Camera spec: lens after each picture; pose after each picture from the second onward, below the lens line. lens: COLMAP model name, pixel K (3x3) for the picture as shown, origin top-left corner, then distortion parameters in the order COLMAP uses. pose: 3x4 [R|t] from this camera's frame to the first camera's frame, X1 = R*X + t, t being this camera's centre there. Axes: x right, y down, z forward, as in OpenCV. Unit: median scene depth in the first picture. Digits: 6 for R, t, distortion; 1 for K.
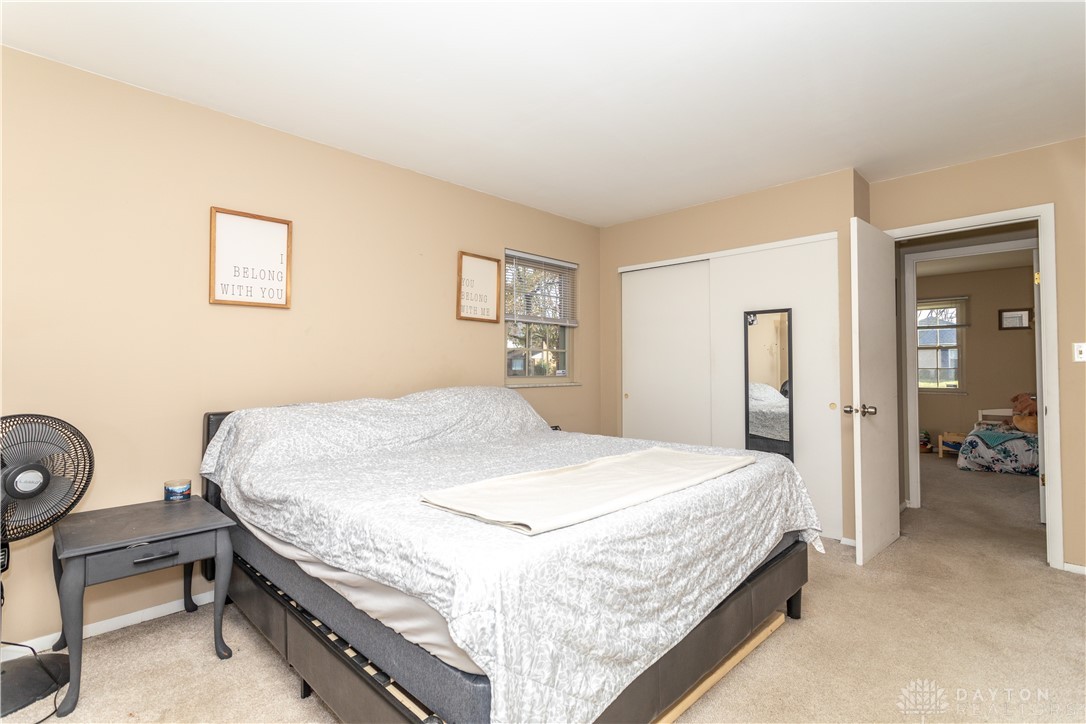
lens RADIAL K [[521.0, 0, 543.1], [0, 521.0, 359.2], [0, 0, 1]] dist [-0.001730, 0.005572]
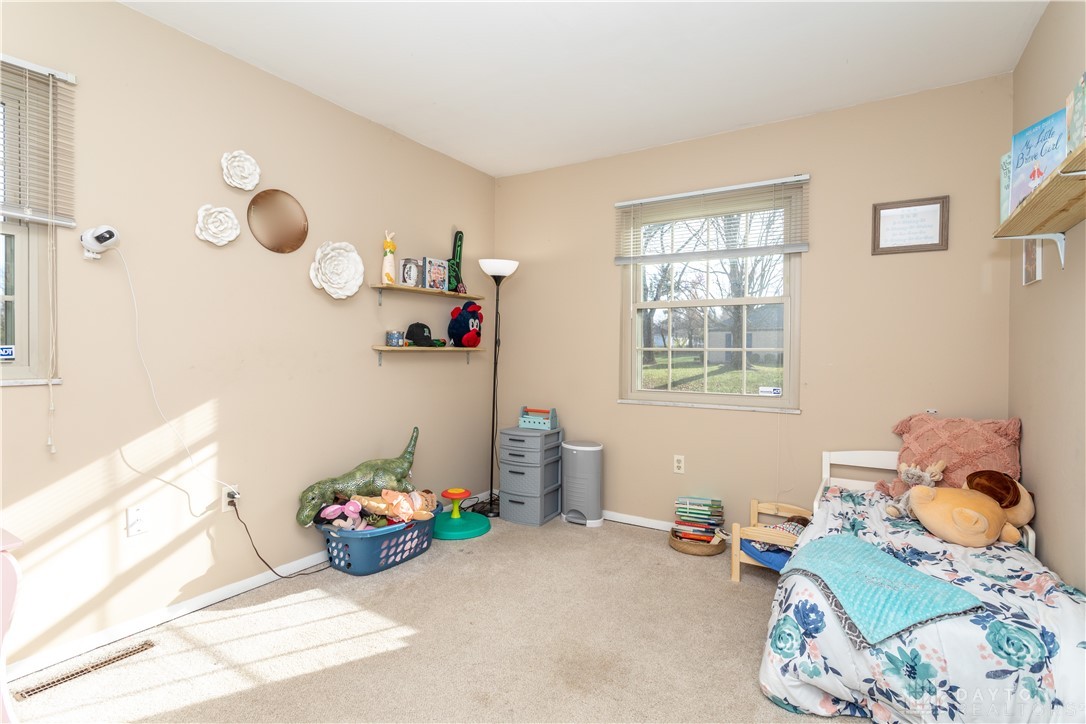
lens RADIAL K [[521.0, 0, 543.7], [0, 521.0, 358.2], [0, 0, 1]] dist [-0.001730, 0.005572]
pose [[0.977439, 0.000077, 0.211219, 0.637586], [-0.008014, 0.999293, 0.036720, 0.013807], [-0.211067, -0.037584, 0.976749, 0.776309]]
